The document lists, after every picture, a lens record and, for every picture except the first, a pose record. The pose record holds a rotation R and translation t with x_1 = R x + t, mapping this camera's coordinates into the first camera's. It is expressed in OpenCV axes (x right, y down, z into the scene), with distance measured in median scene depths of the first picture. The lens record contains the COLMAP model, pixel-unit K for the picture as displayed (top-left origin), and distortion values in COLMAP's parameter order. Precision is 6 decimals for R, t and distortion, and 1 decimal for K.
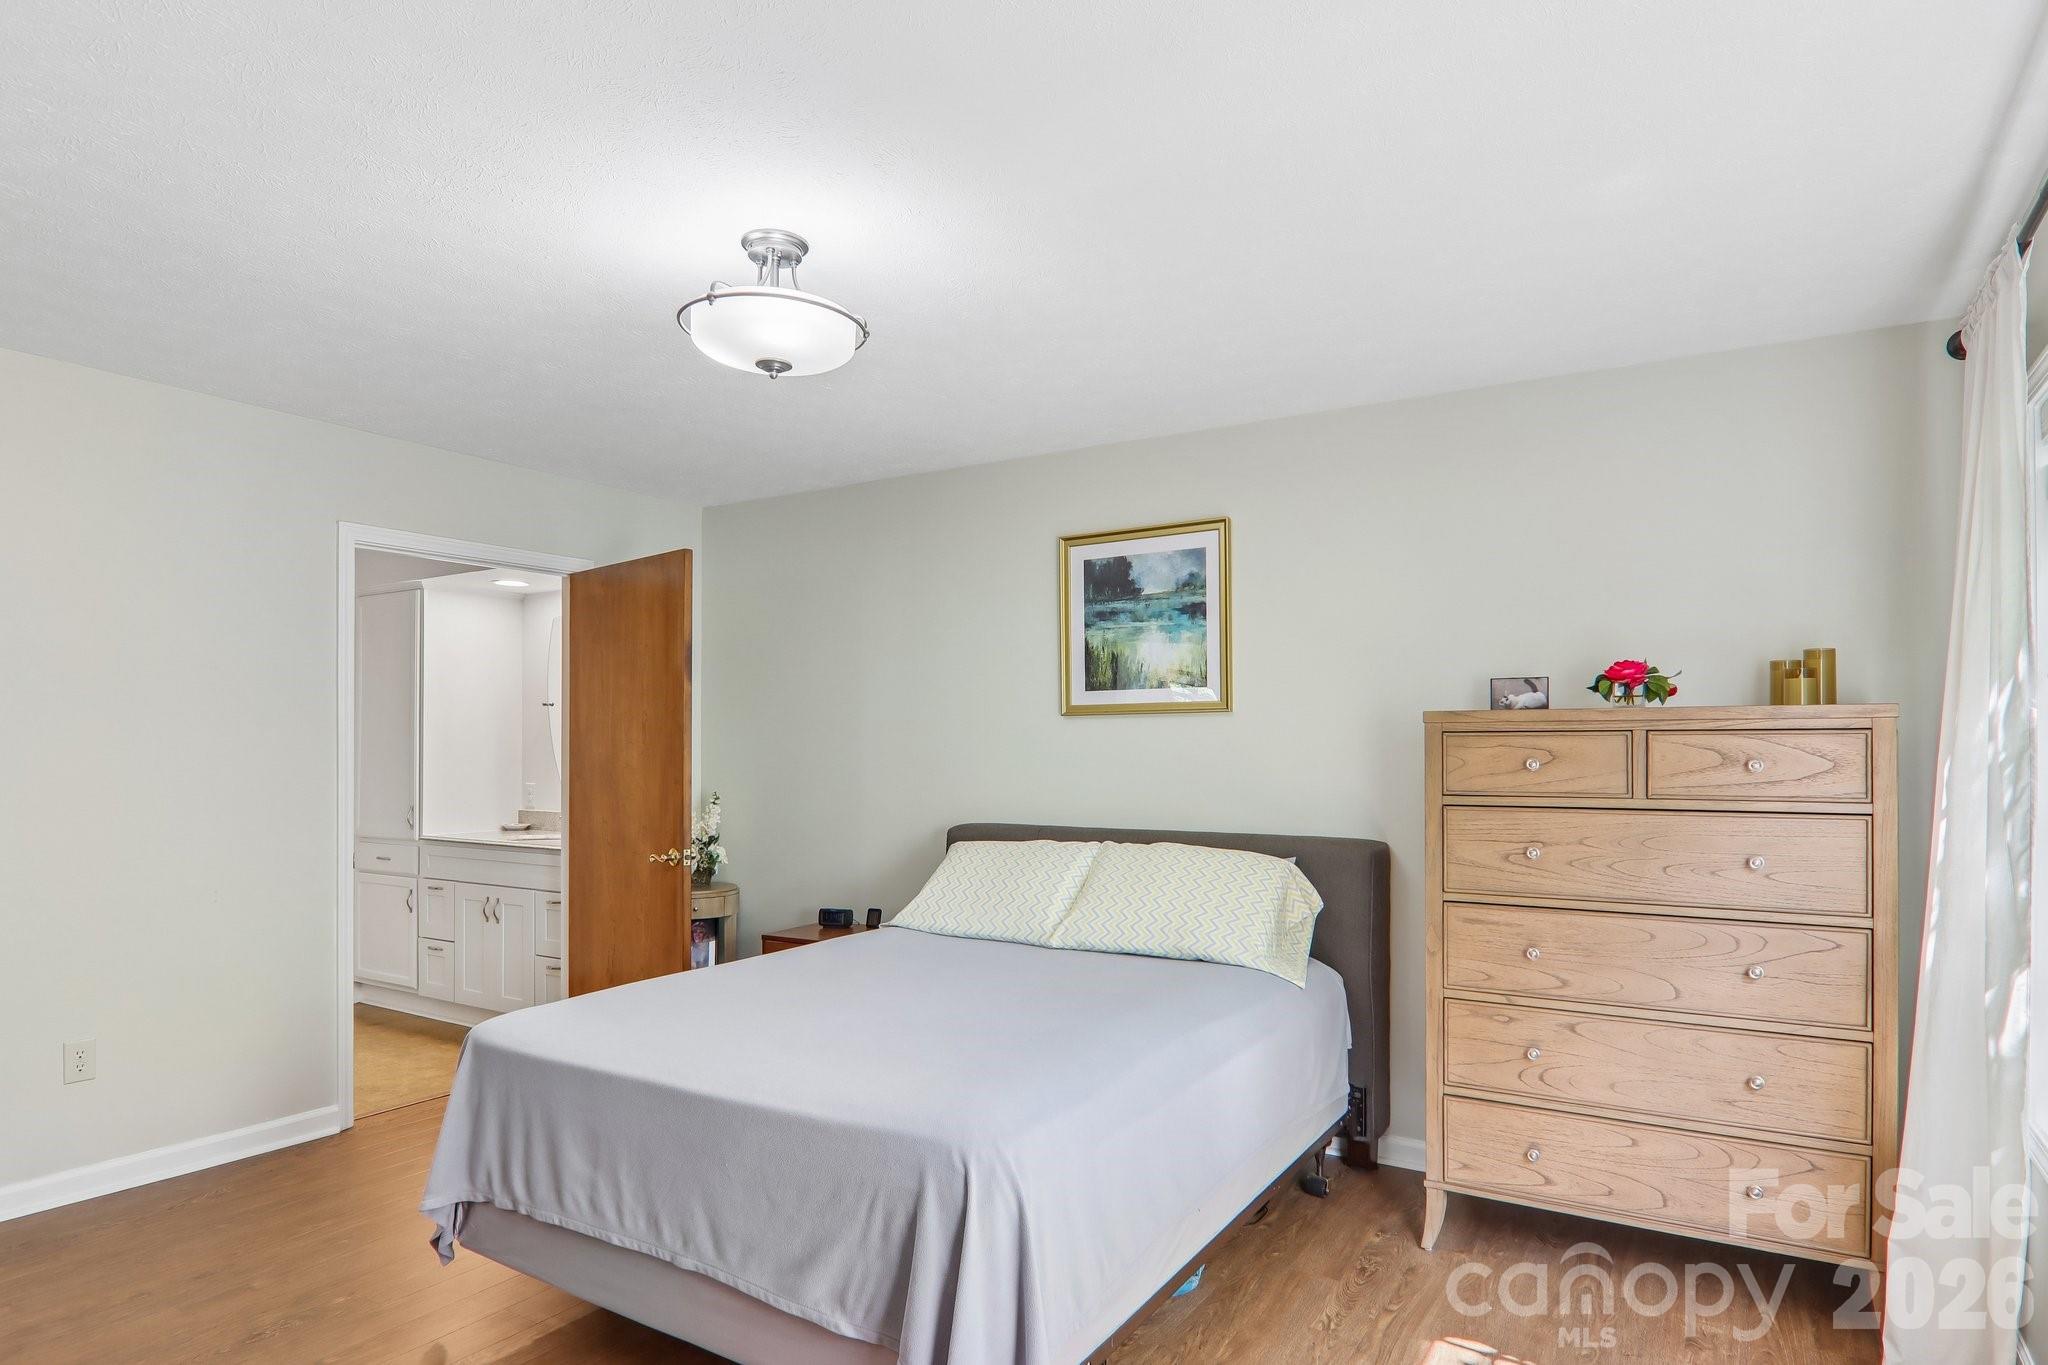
lens RADIAL K [[1146.0, 0, 1064.5], [0, 1146.0, 741.5], [0, 0, 1]] dist [0.003848, -0.017459]
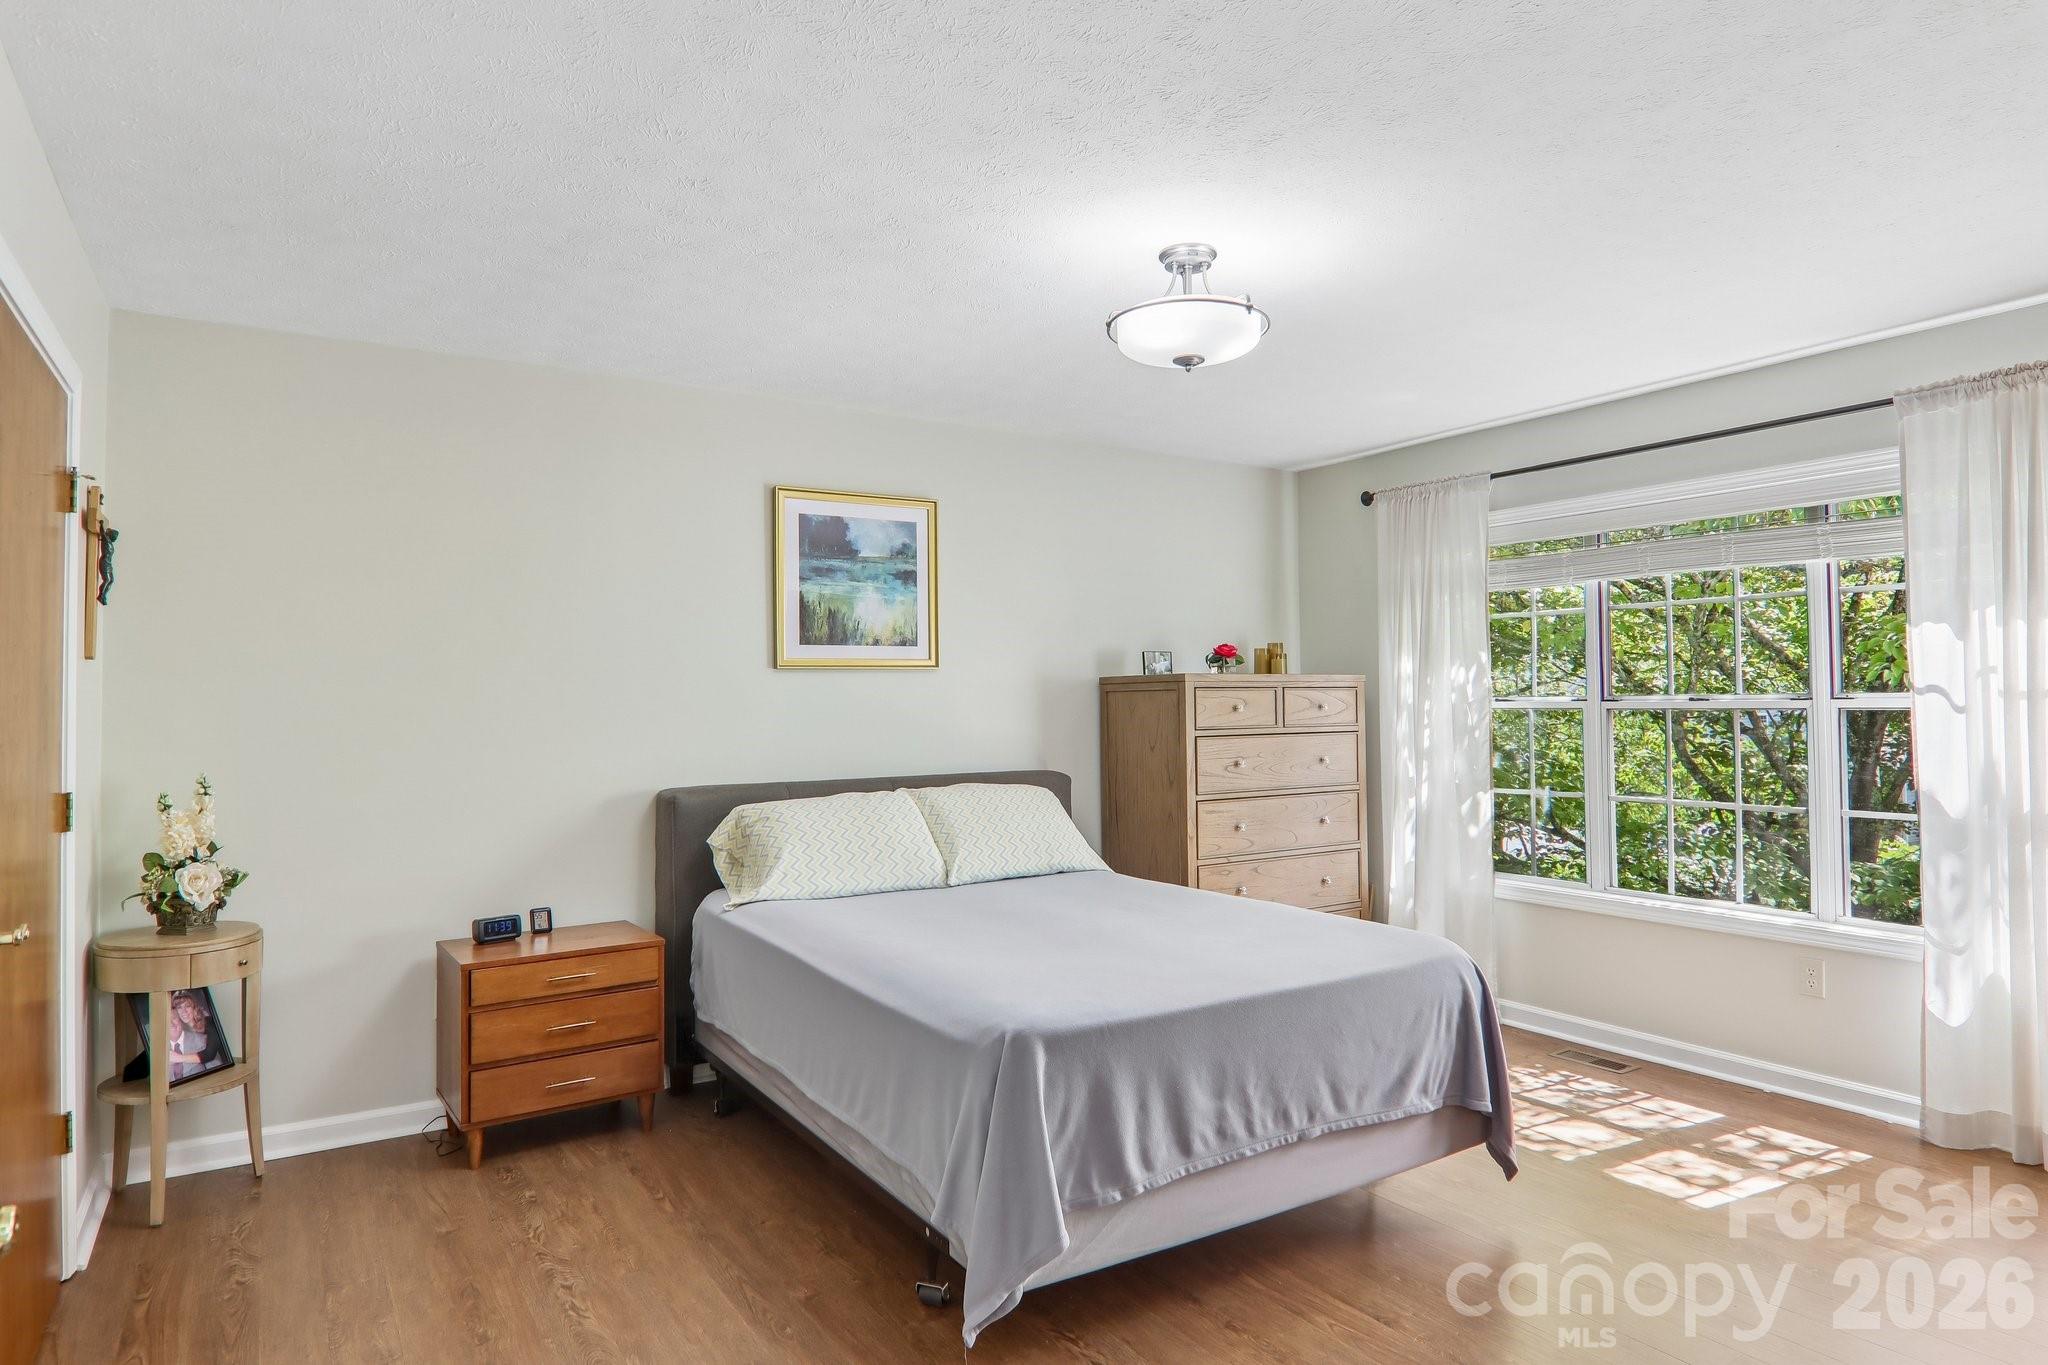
lens RADIAL K [[1146.0, 0, 1033.4], [0, 1146.0, 685.5], [0, 0, 1]] dist [0.003848, -0.017459]
pose [[0.448207, 0.010024, 0.893873, -0.936221], [0.005941, 0.999882, -0.014192, 0.008003], [-0.893910, 0.011671, 0.448095, 0.449709]]
